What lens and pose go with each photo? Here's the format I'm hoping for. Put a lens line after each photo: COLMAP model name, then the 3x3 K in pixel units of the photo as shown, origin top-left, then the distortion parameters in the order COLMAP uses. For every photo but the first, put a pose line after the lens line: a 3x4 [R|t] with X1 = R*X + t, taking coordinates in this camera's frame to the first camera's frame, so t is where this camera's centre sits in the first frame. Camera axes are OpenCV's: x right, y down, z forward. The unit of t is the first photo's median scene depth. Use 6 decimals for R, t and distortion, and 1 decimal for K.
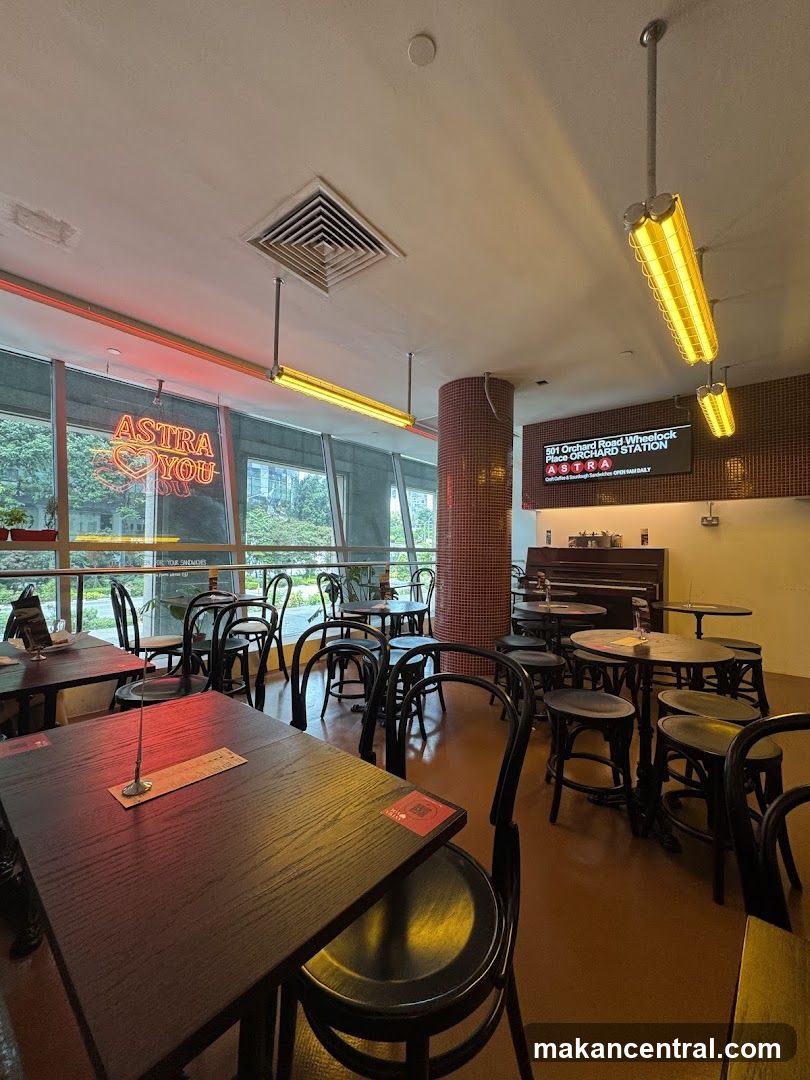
lens RADIAL K [[416.3, 0, 384.1], [0, 416.3, 536.6], [0, 0, 1]] dist [-0.007694, -0.001711]
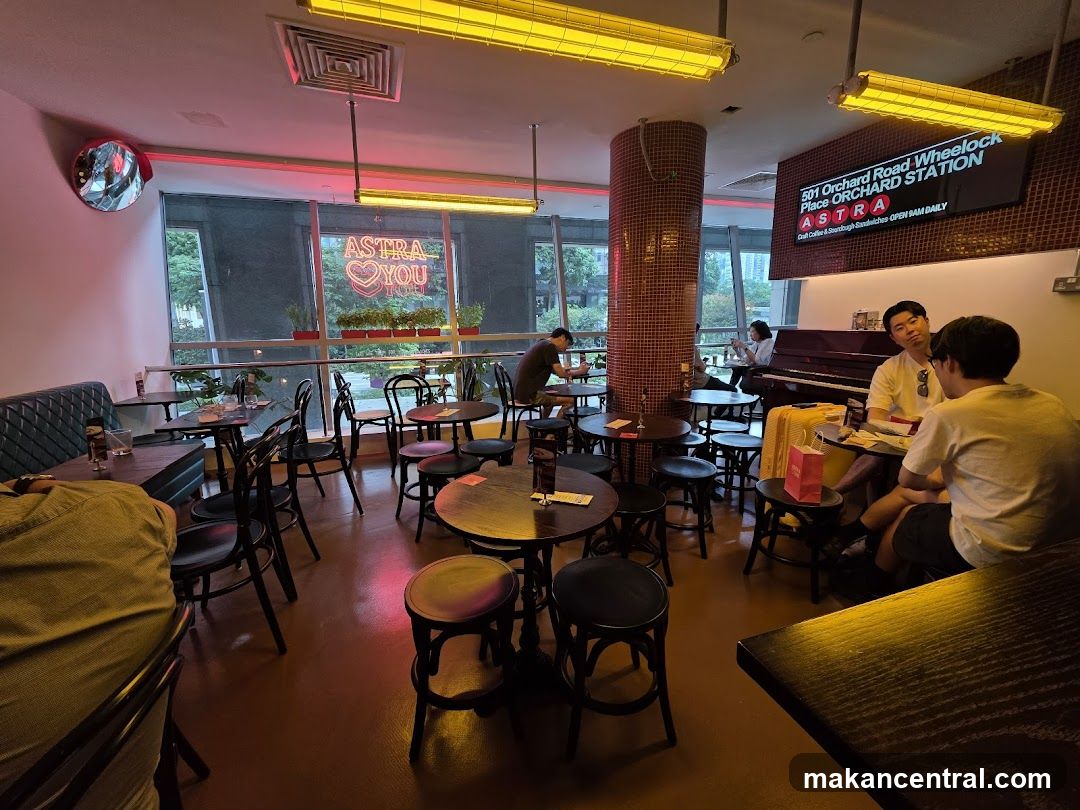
lens RADIAL K [[416.3, 0, 508.6], [0, 416.3, 391.3], [0, 0, 1]] dist [-0.007694, -0.001711]
pose [[0.850620, 0.054731, -0.522924, 0.392775], [0.041510, 0.984472, 0.170561, -0.018979], [0.524139, -0.166789, 0.835141, 0.091145]]
